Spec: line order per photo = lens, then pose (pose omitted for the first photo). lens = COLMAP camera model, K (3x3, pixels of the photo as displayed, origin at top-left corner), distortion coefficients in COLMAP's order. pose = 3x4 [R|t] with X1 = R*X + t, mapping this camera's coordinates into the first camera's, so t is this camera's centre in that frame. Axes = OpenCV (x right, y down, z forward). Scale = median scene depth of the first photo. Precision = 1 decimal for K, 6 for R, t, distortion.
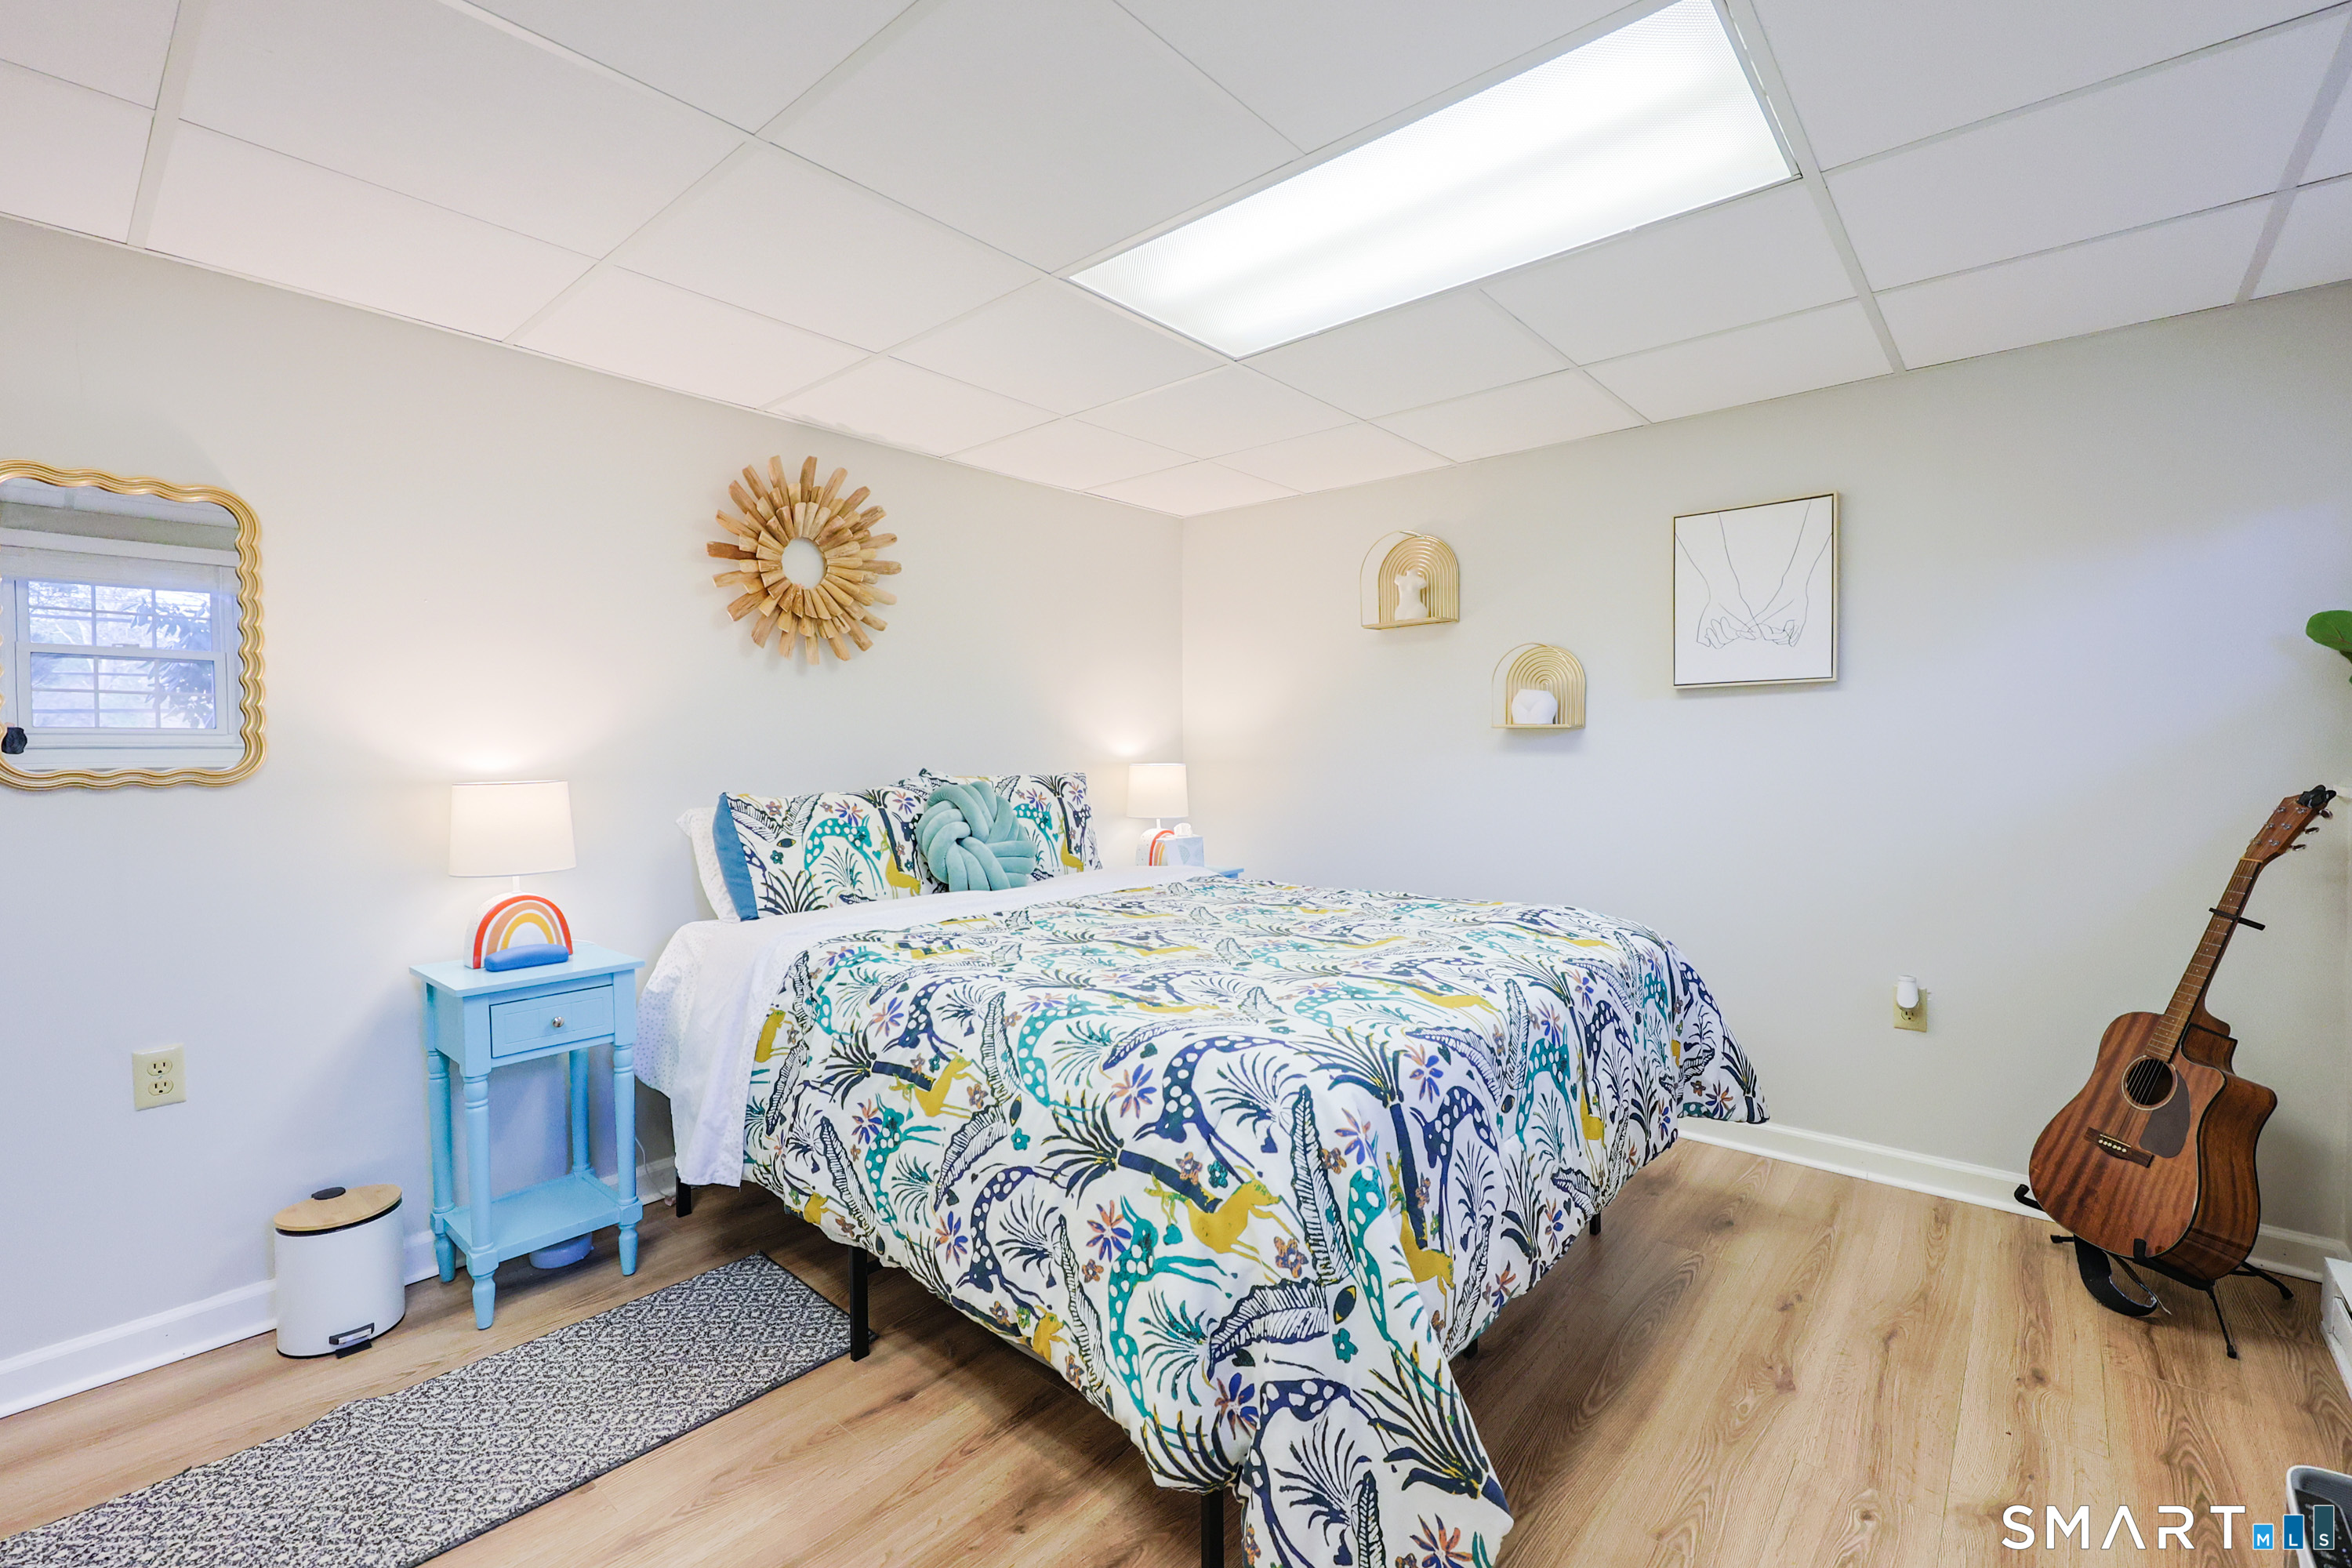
lens RADIAL K [[1019.5, 0, 1183.0], [0, 1019.5, 770.4], [0, 0, 1]] dist [0.002294, 0.000036]
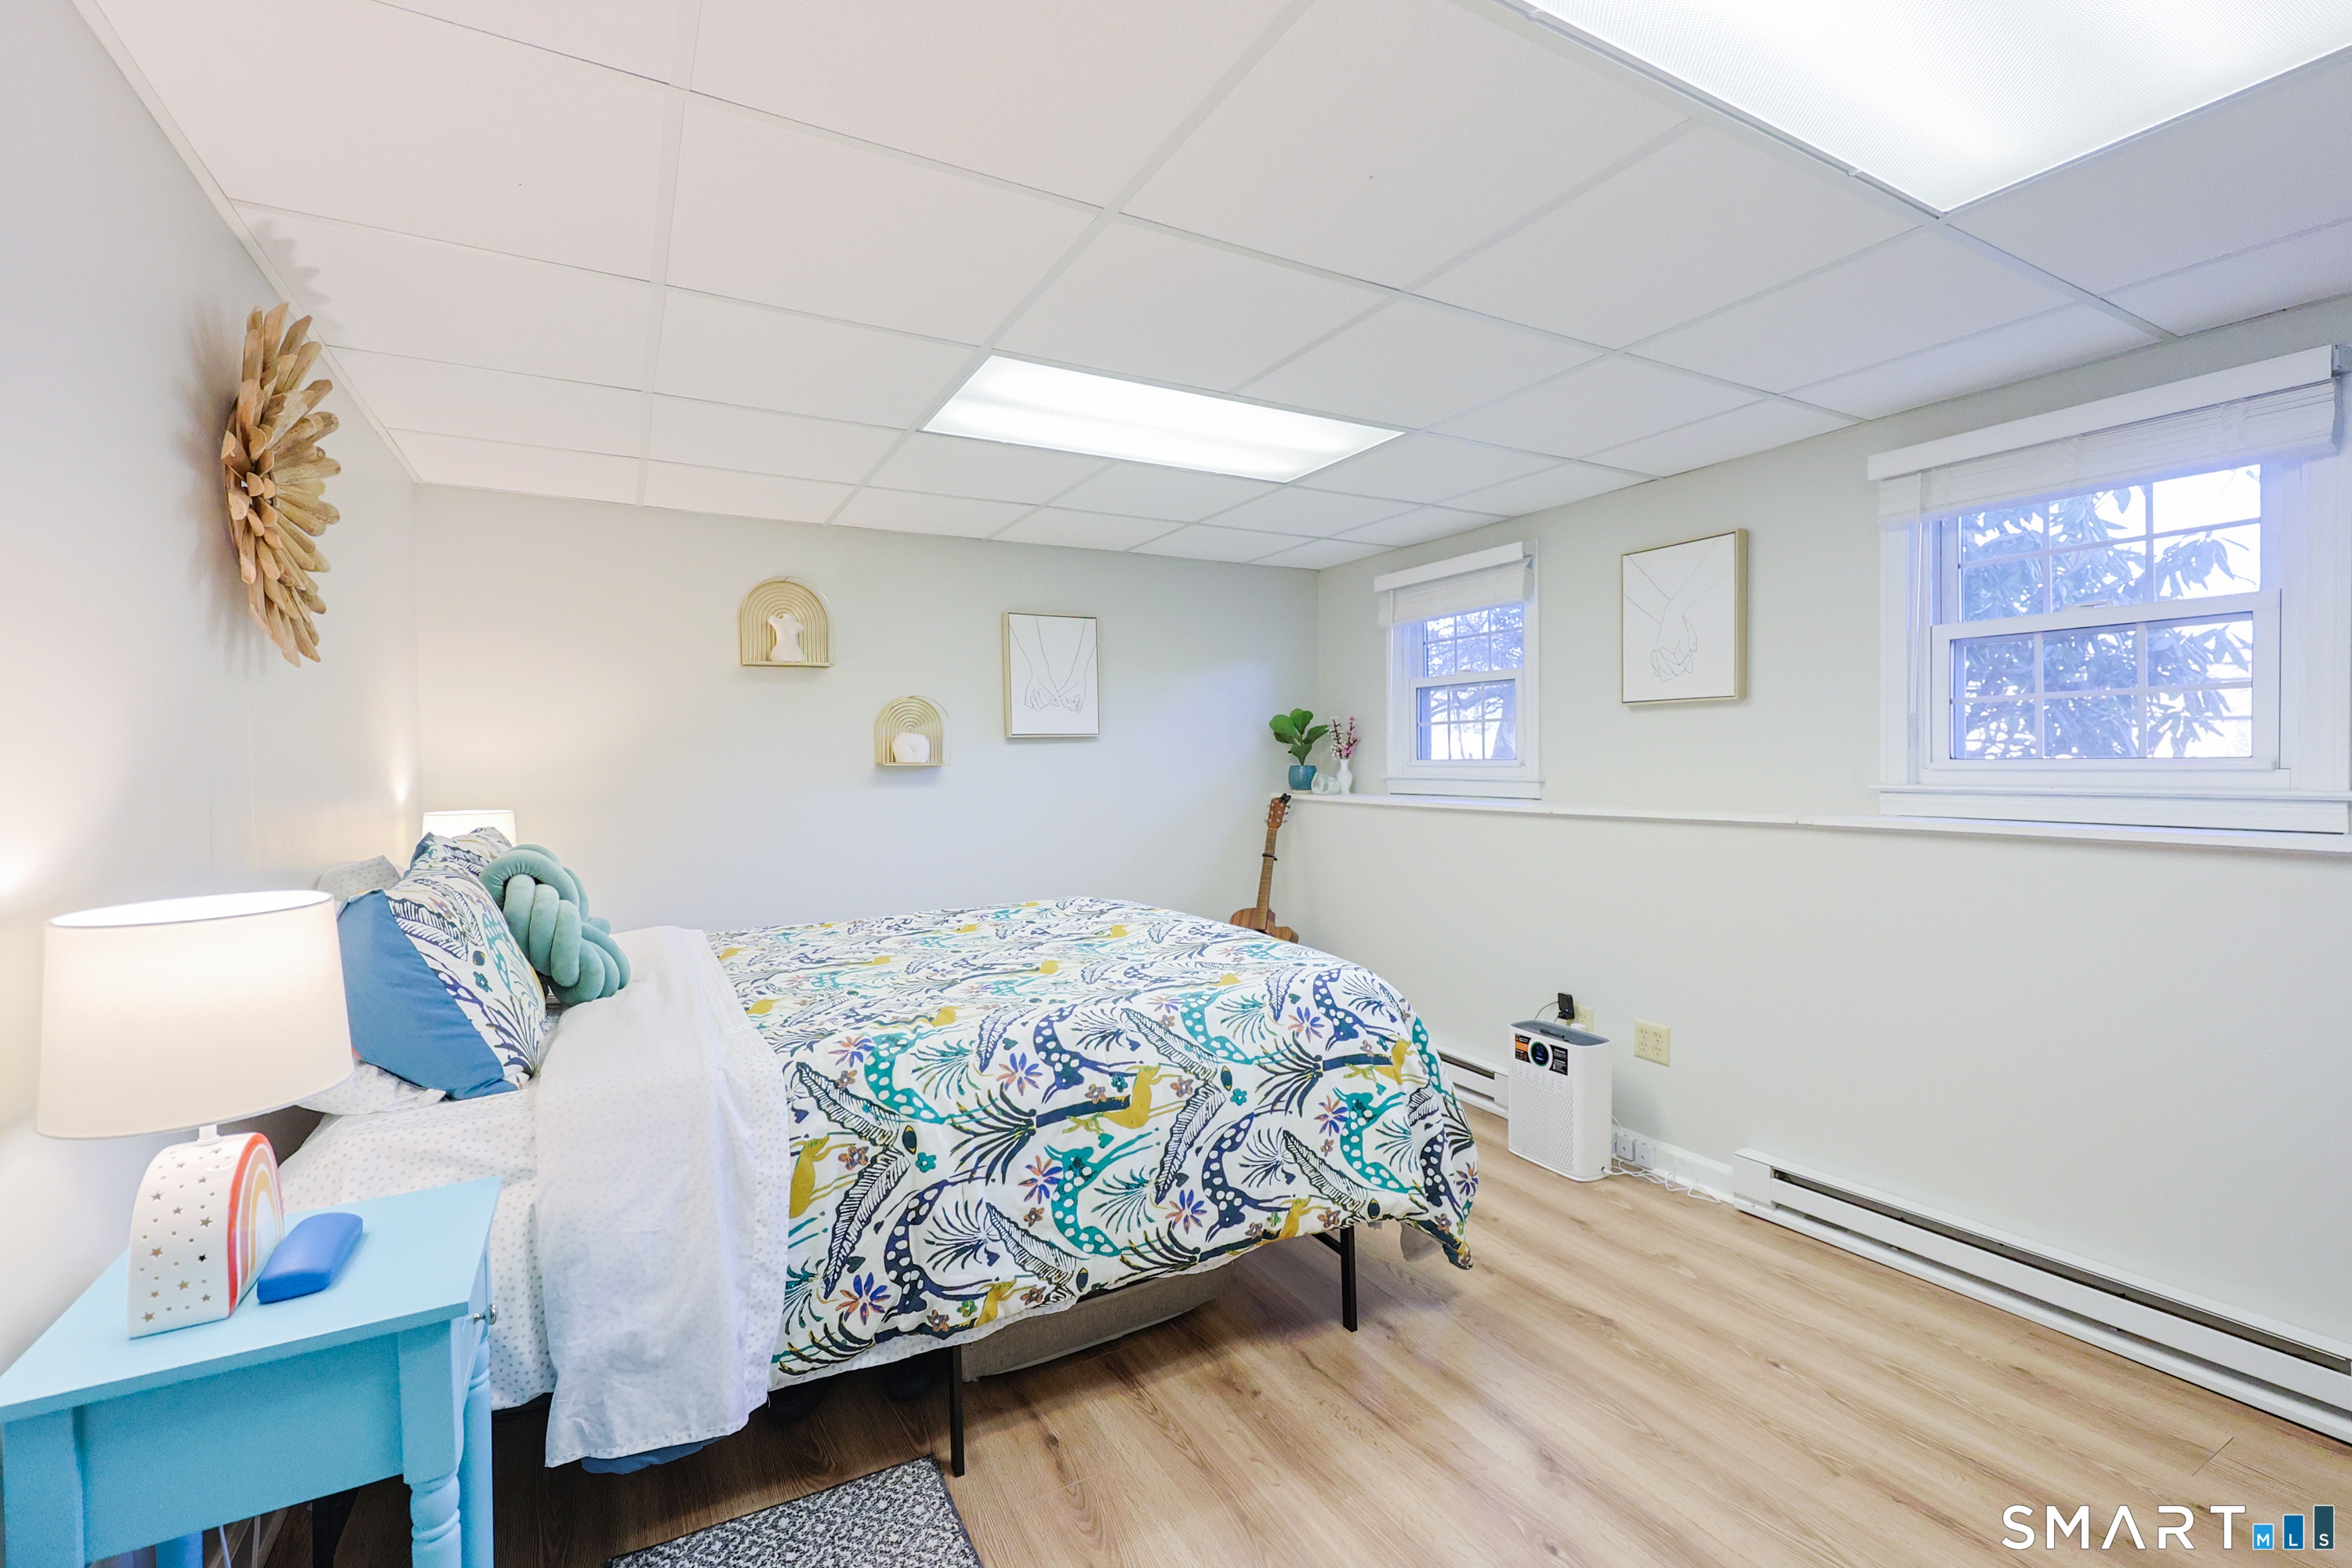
lens RADIAL K [[1019.5, 0, 1183.0], [0, 1019.5, 770.4], [0, 0, 1]] dist [0.002294, 0.000036]
pose [[0.335253, -0.009427, 0.942081, -1.228643], [0.029913, 0.999552, -0.000643, -0.046882], [-0.941653, 0.028396, 0.335385, 0.546169]]
